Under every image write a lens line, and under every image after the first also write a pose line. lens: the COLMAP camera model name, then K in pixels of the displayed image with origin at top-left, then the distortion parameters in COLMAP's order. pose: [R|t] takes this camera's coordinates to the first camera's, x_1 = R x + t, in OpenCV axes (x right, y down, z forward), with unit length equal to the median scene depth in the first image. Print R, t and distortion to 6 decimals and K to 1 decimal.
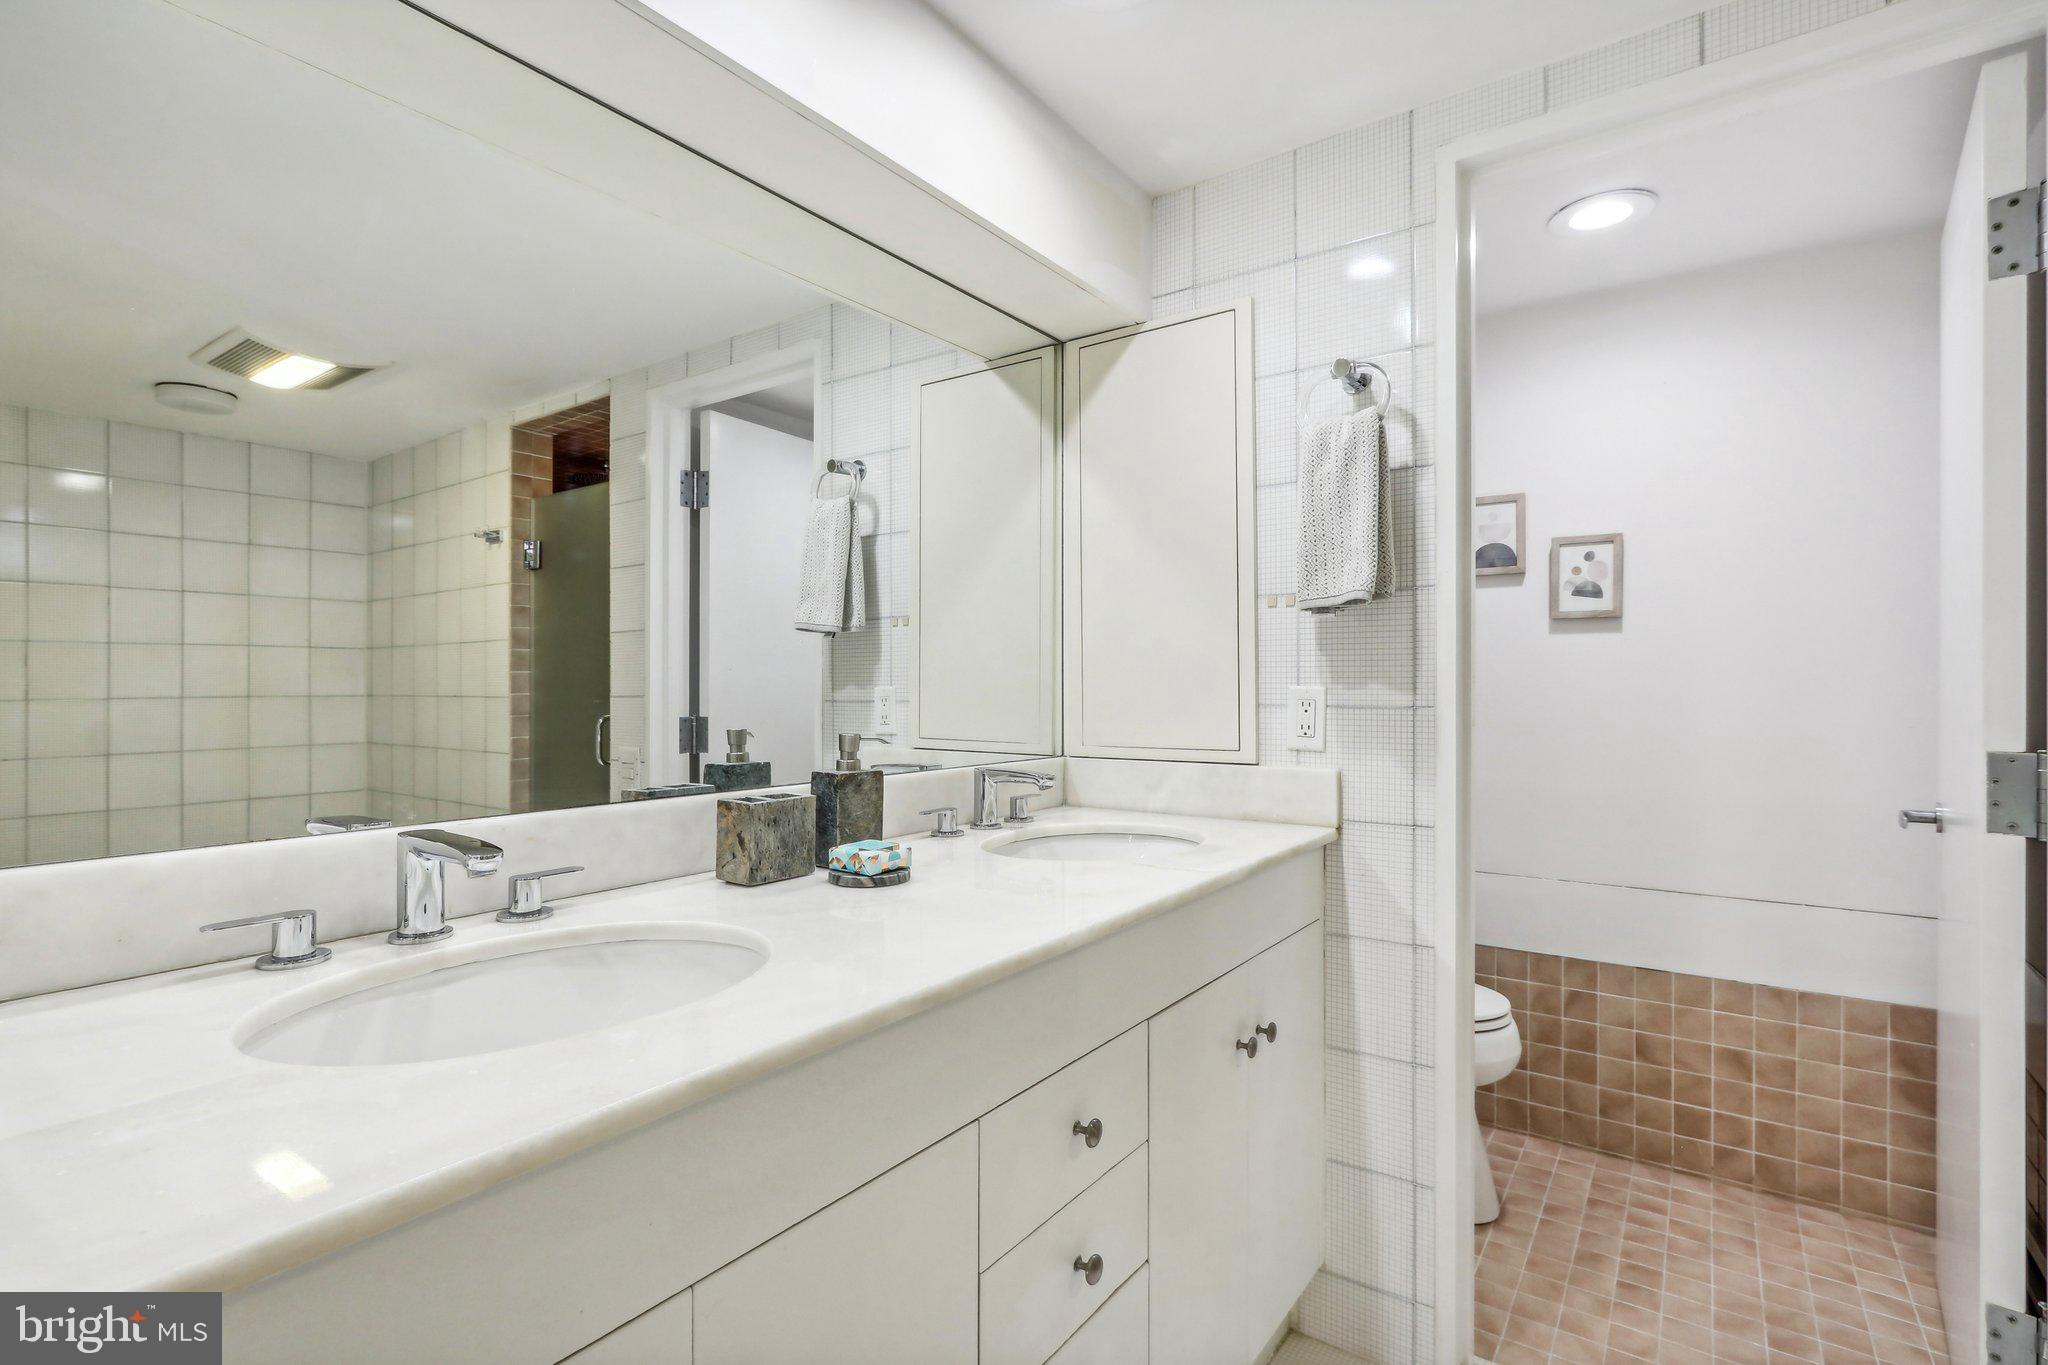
lens RADIAL K [[963.5, 0, 1023.3], [0, 963.5, 680.8], [0, 0, 1]] dist [-0.003434, 0.001696]
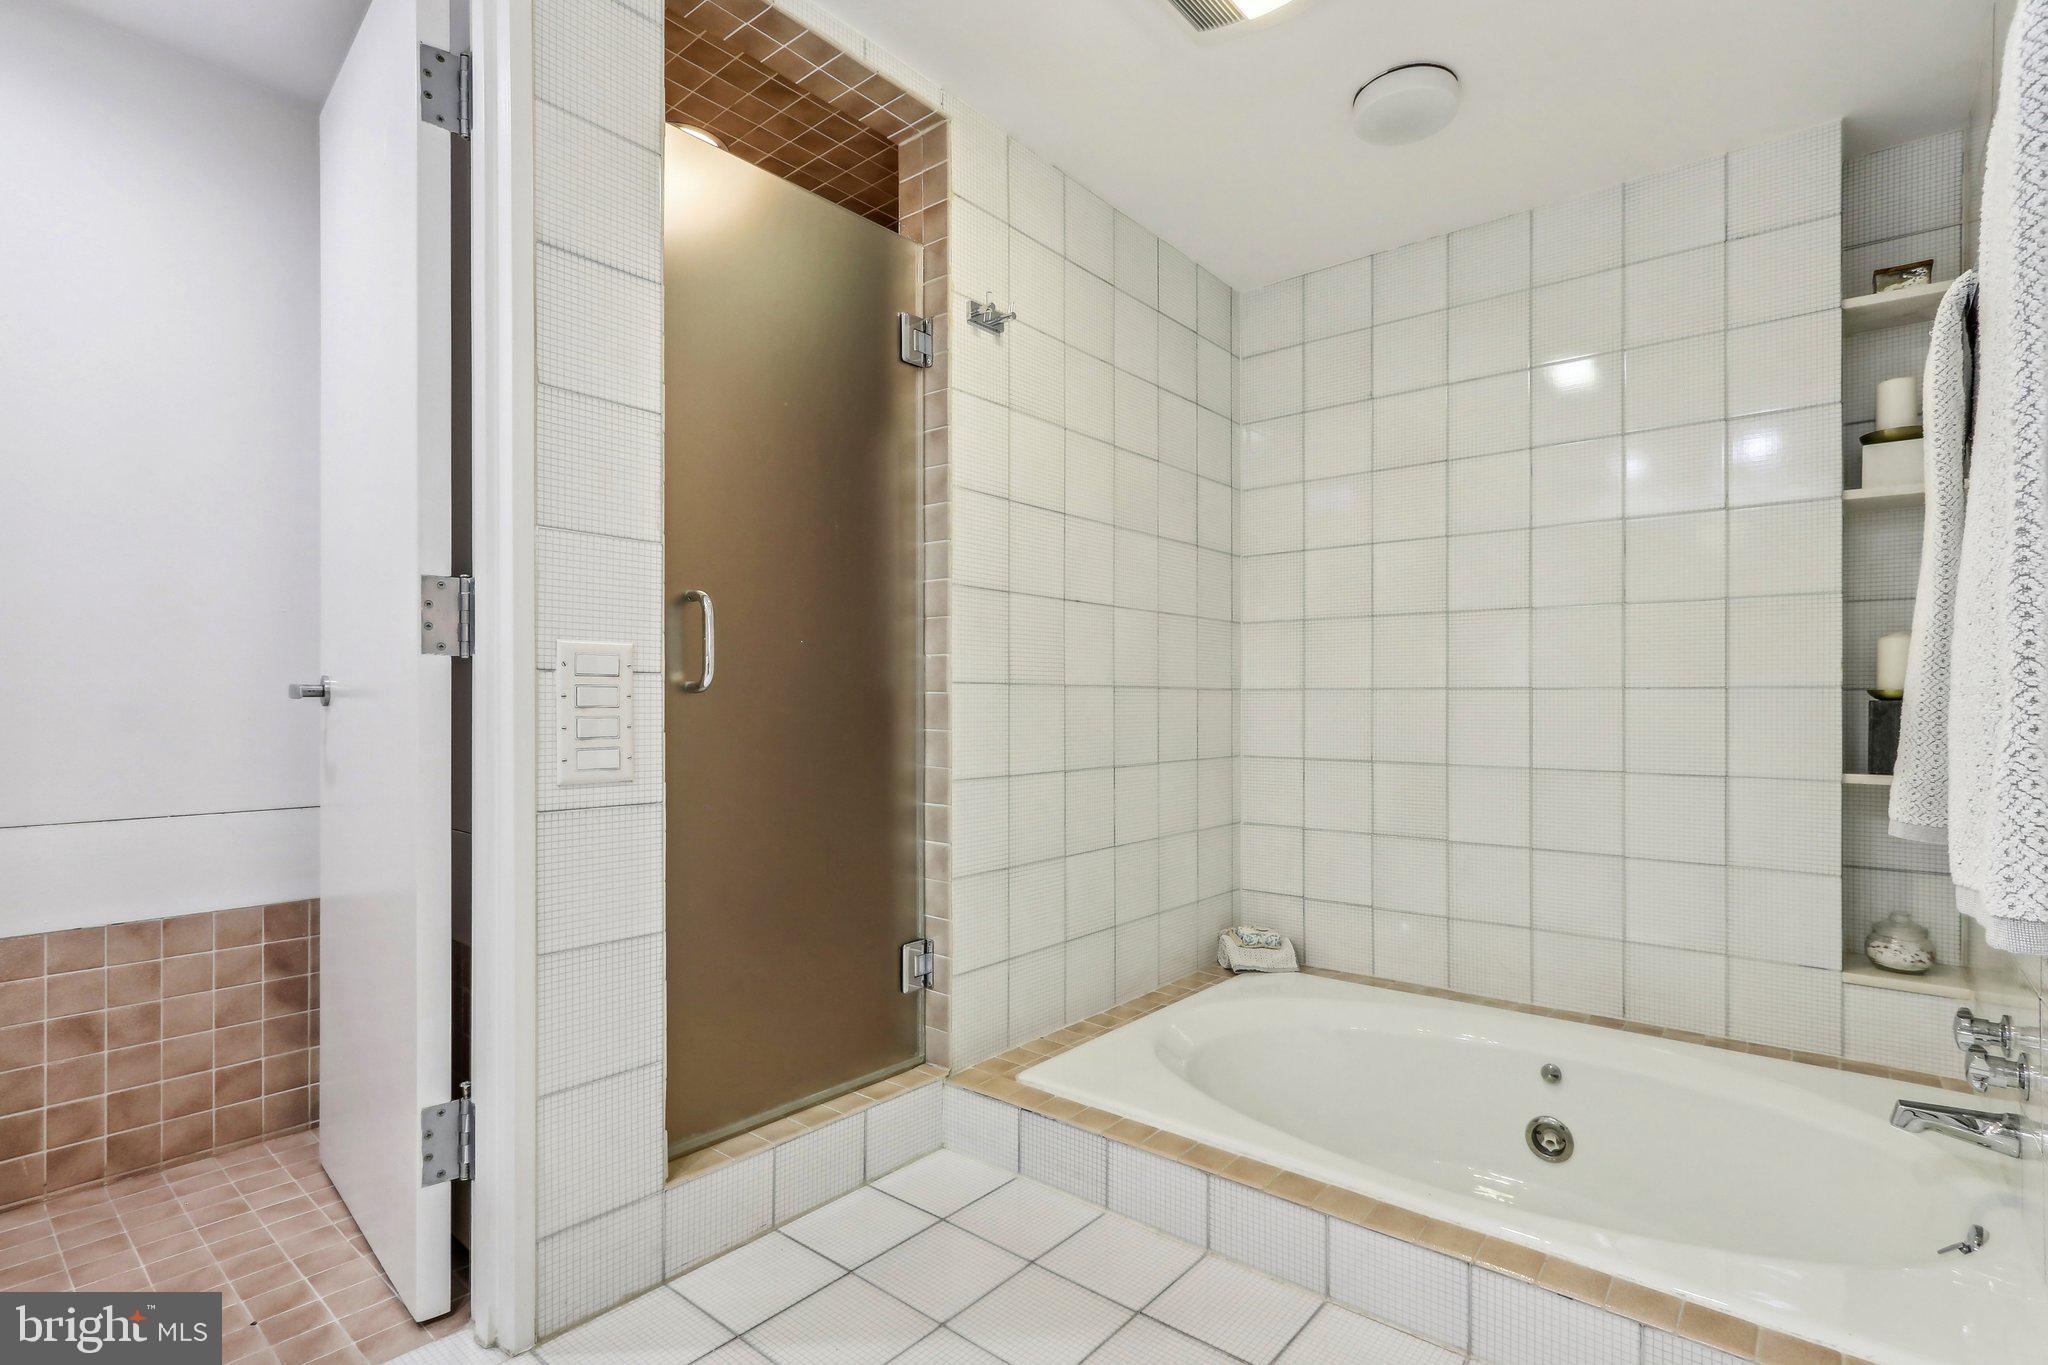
lens RADIAL K [[963.5, 0, 1052.0], [0, 963.5, 710.5], [0, 0, 1]] dist [-0.003434, 0.001696]
pose [[0.053903, -0.000726, 0.998546, 0.002144], [0.006382, 0.999980, 0.000382, 0.146222], [-0.998526, 0.006353, 0.053907, 0.173818]]
